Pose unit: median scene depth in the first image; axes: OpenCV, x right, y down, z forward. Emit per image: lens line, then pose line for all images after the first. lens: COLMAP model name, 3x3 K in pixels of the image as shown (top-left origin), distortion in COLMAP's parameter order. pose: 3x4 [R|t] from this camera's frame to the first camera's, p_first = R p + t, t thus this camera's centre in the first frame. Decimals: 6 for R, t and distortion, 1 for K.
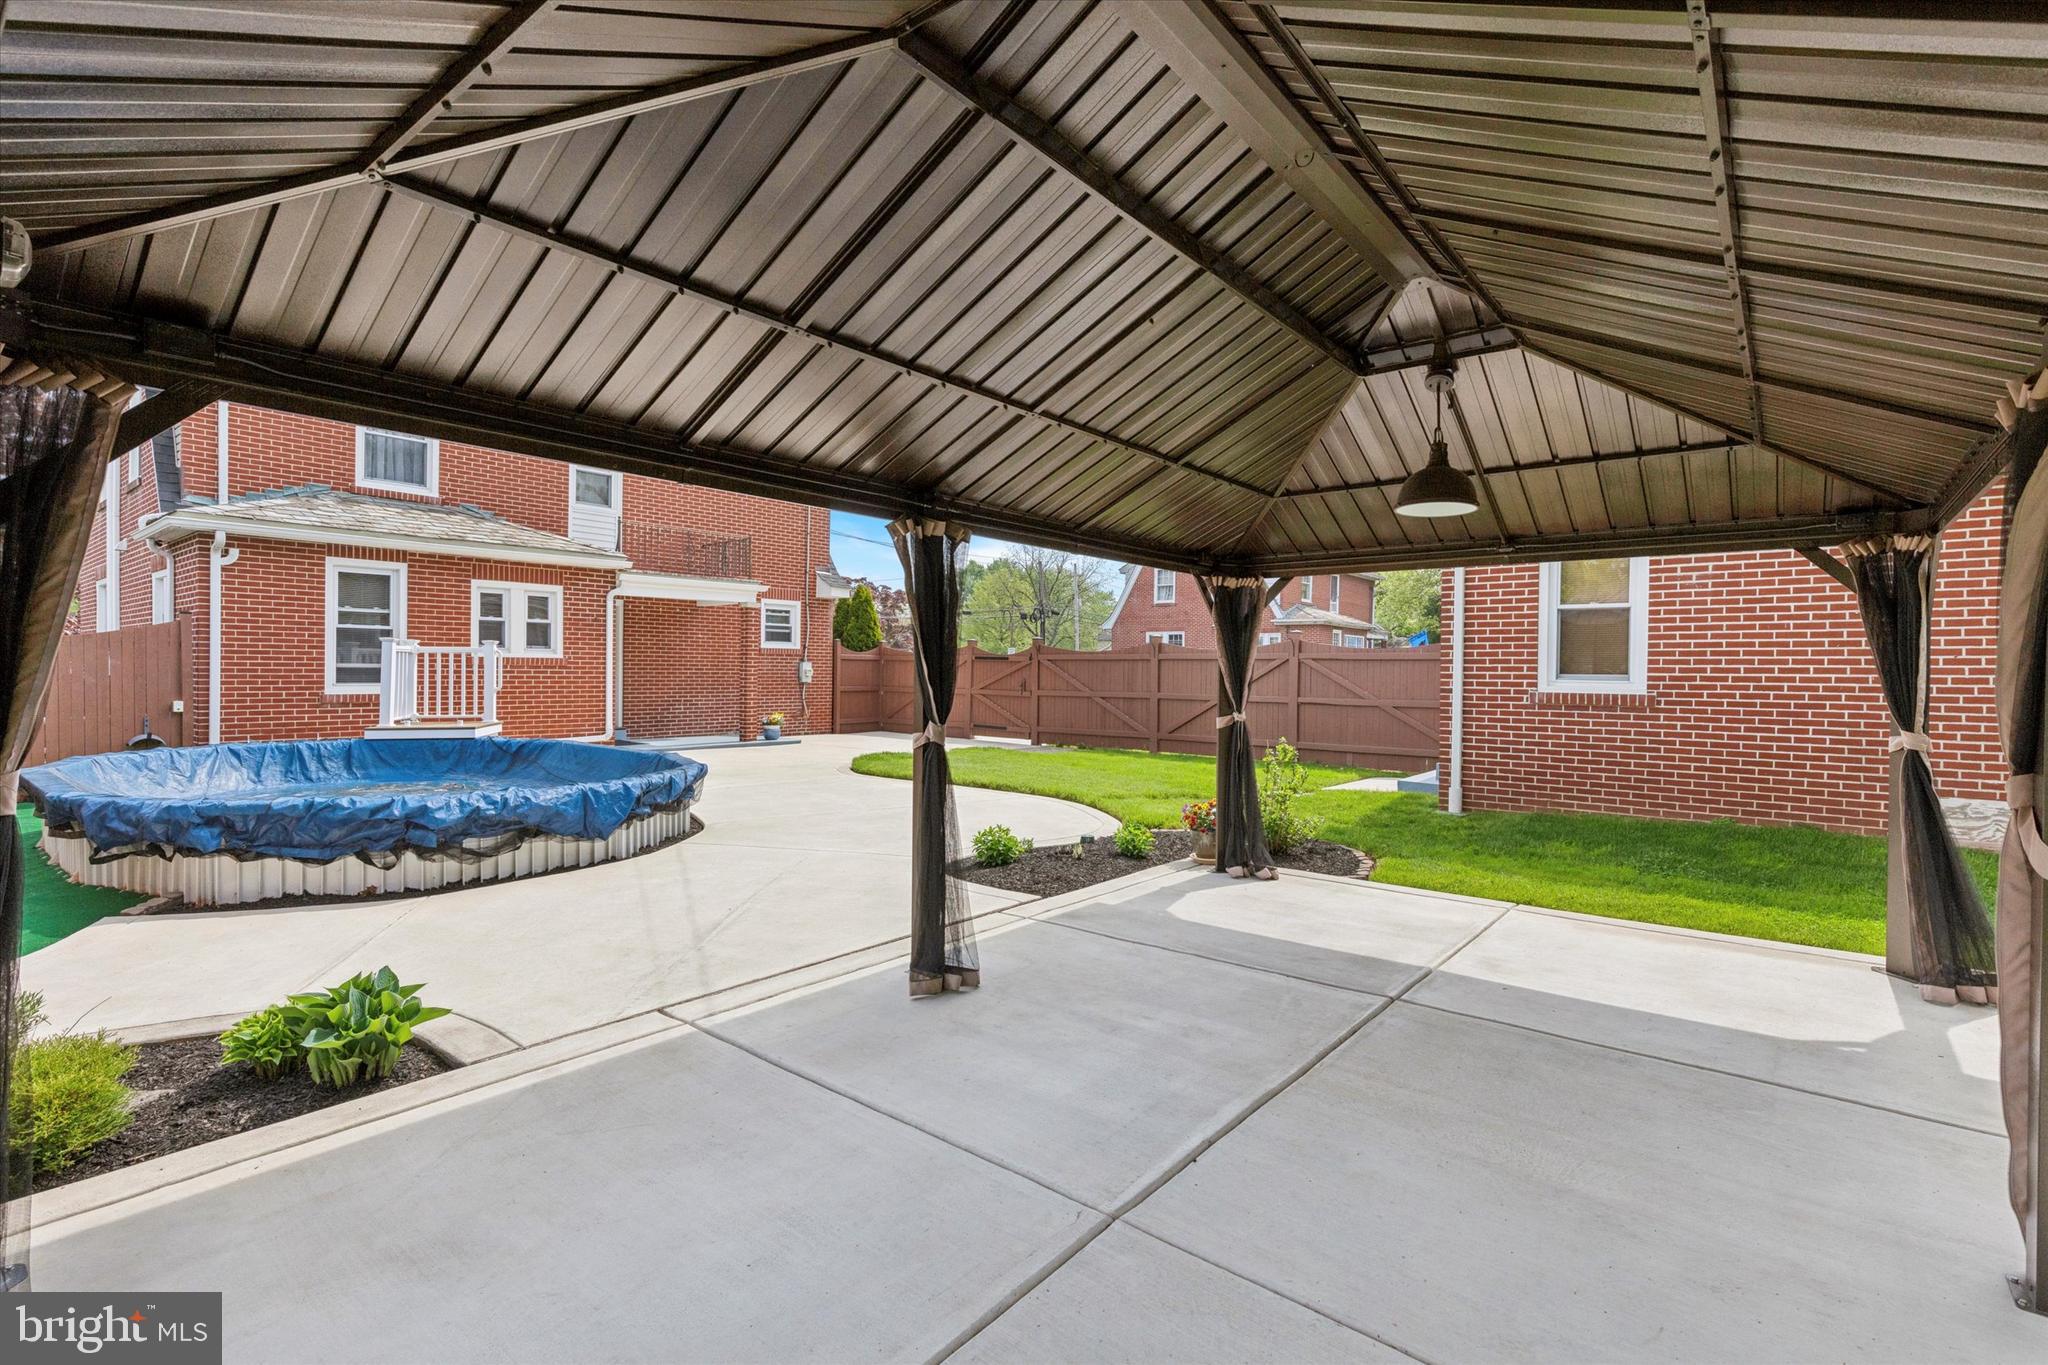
lens RADIAL K [[1009.6, 0, 1063.3], [0, 1009.6, 678.9], [0, 0, 1]] dist [0.001242, -0.000170]
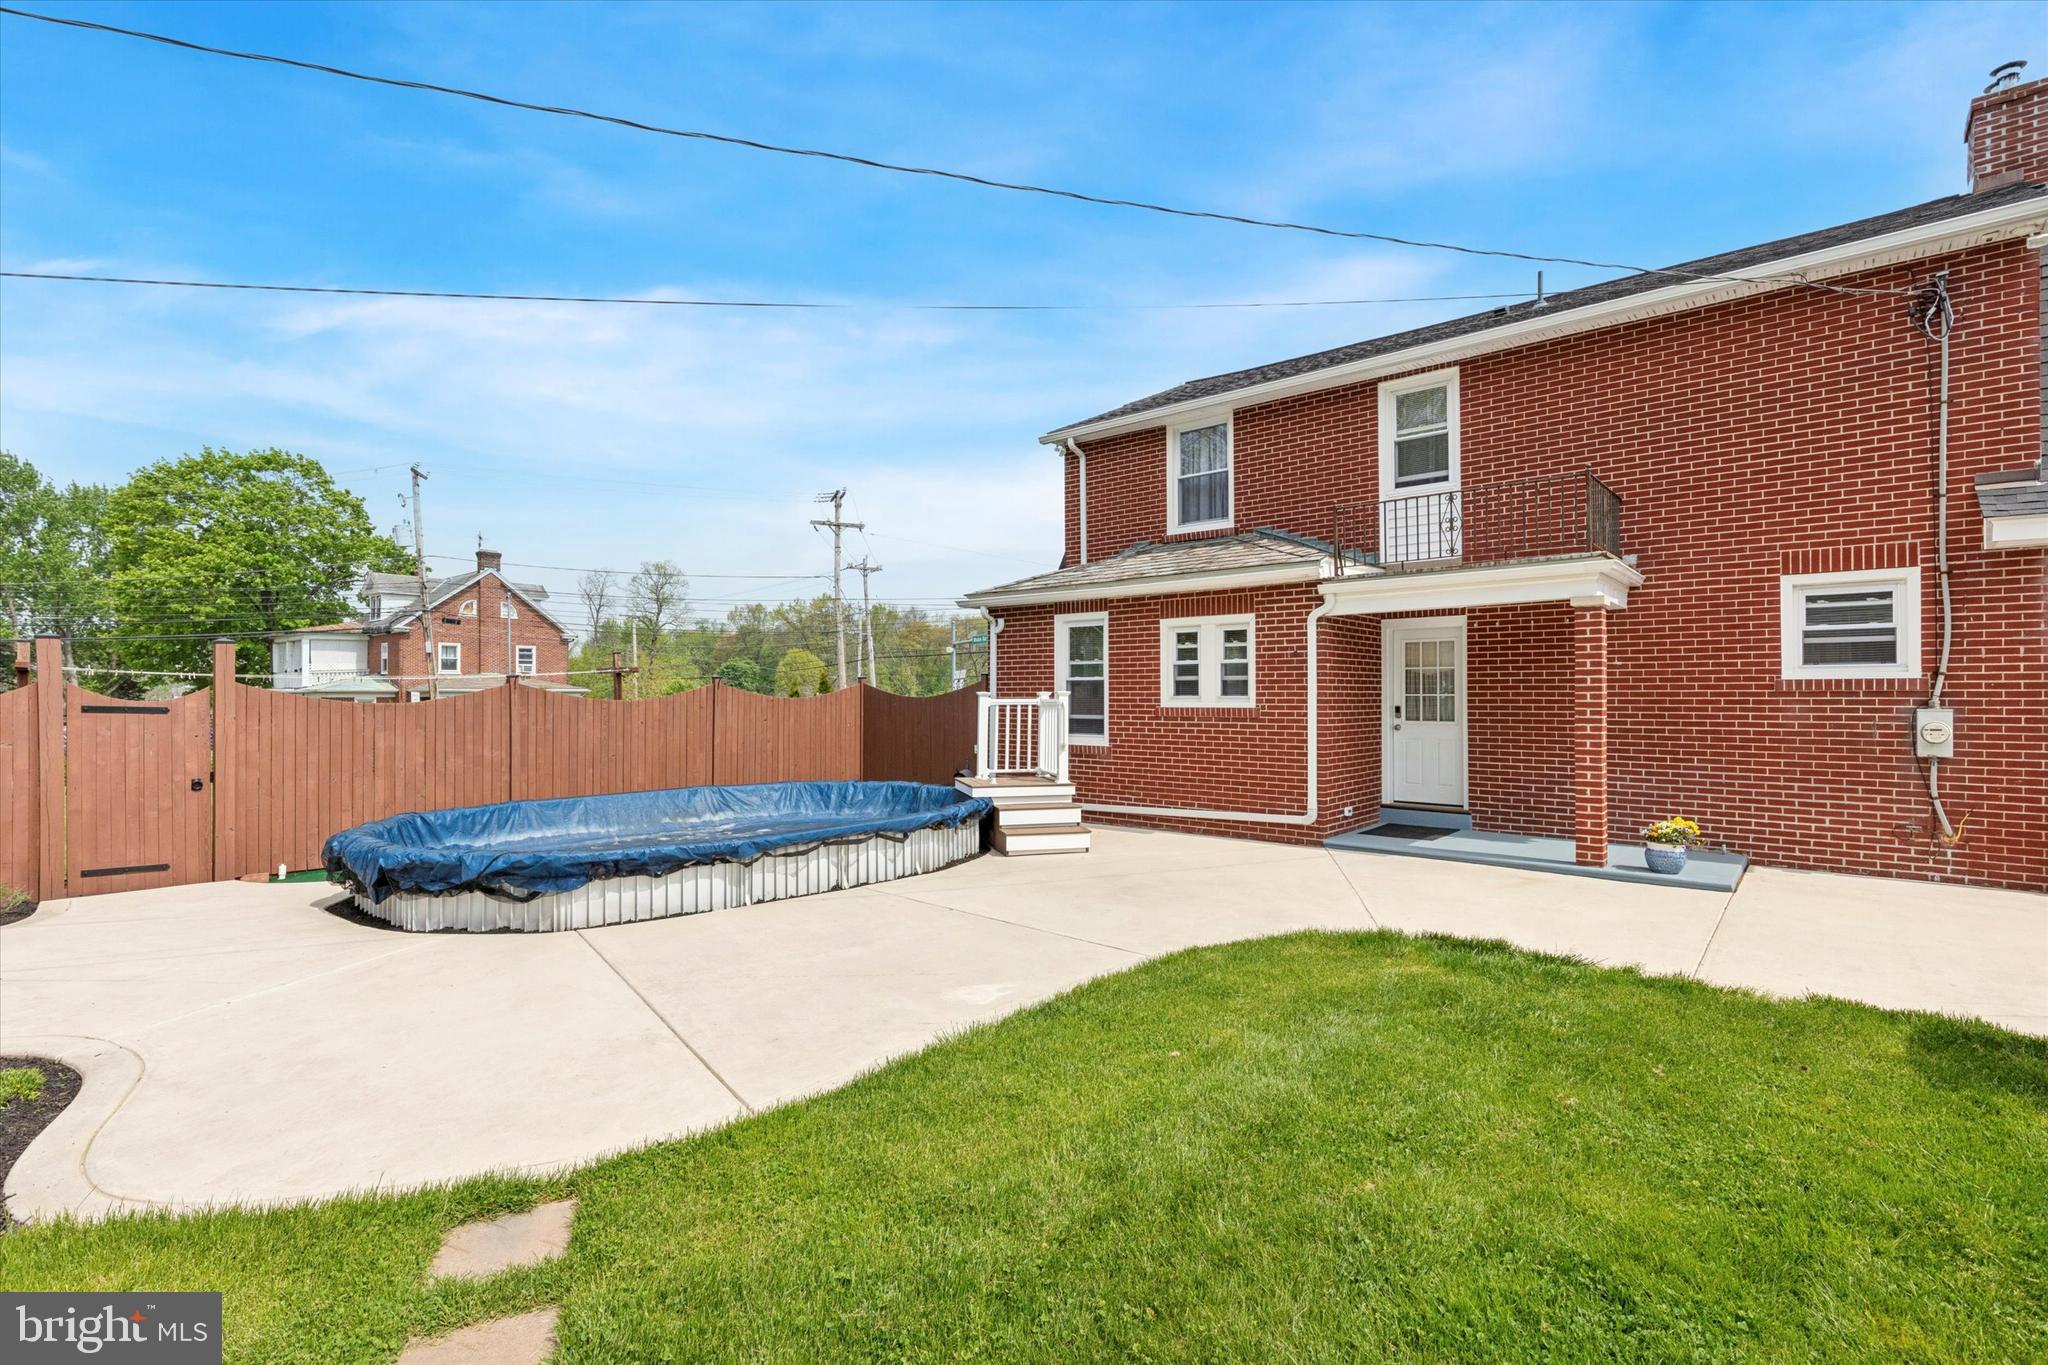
lens RADIAL K [[1009.6, 0, 1063.3], [0, 1009.6, 678.9], [0, 0, 1]] dist [0.001242, -0.000170]
pose [[-0.105151, -0.025460, -0.994130, 0.285720], [-0.006612, 0.999668, -0.024902, -0.022831], [0.994434, 0.003955, -0.105285, 0.962969]]
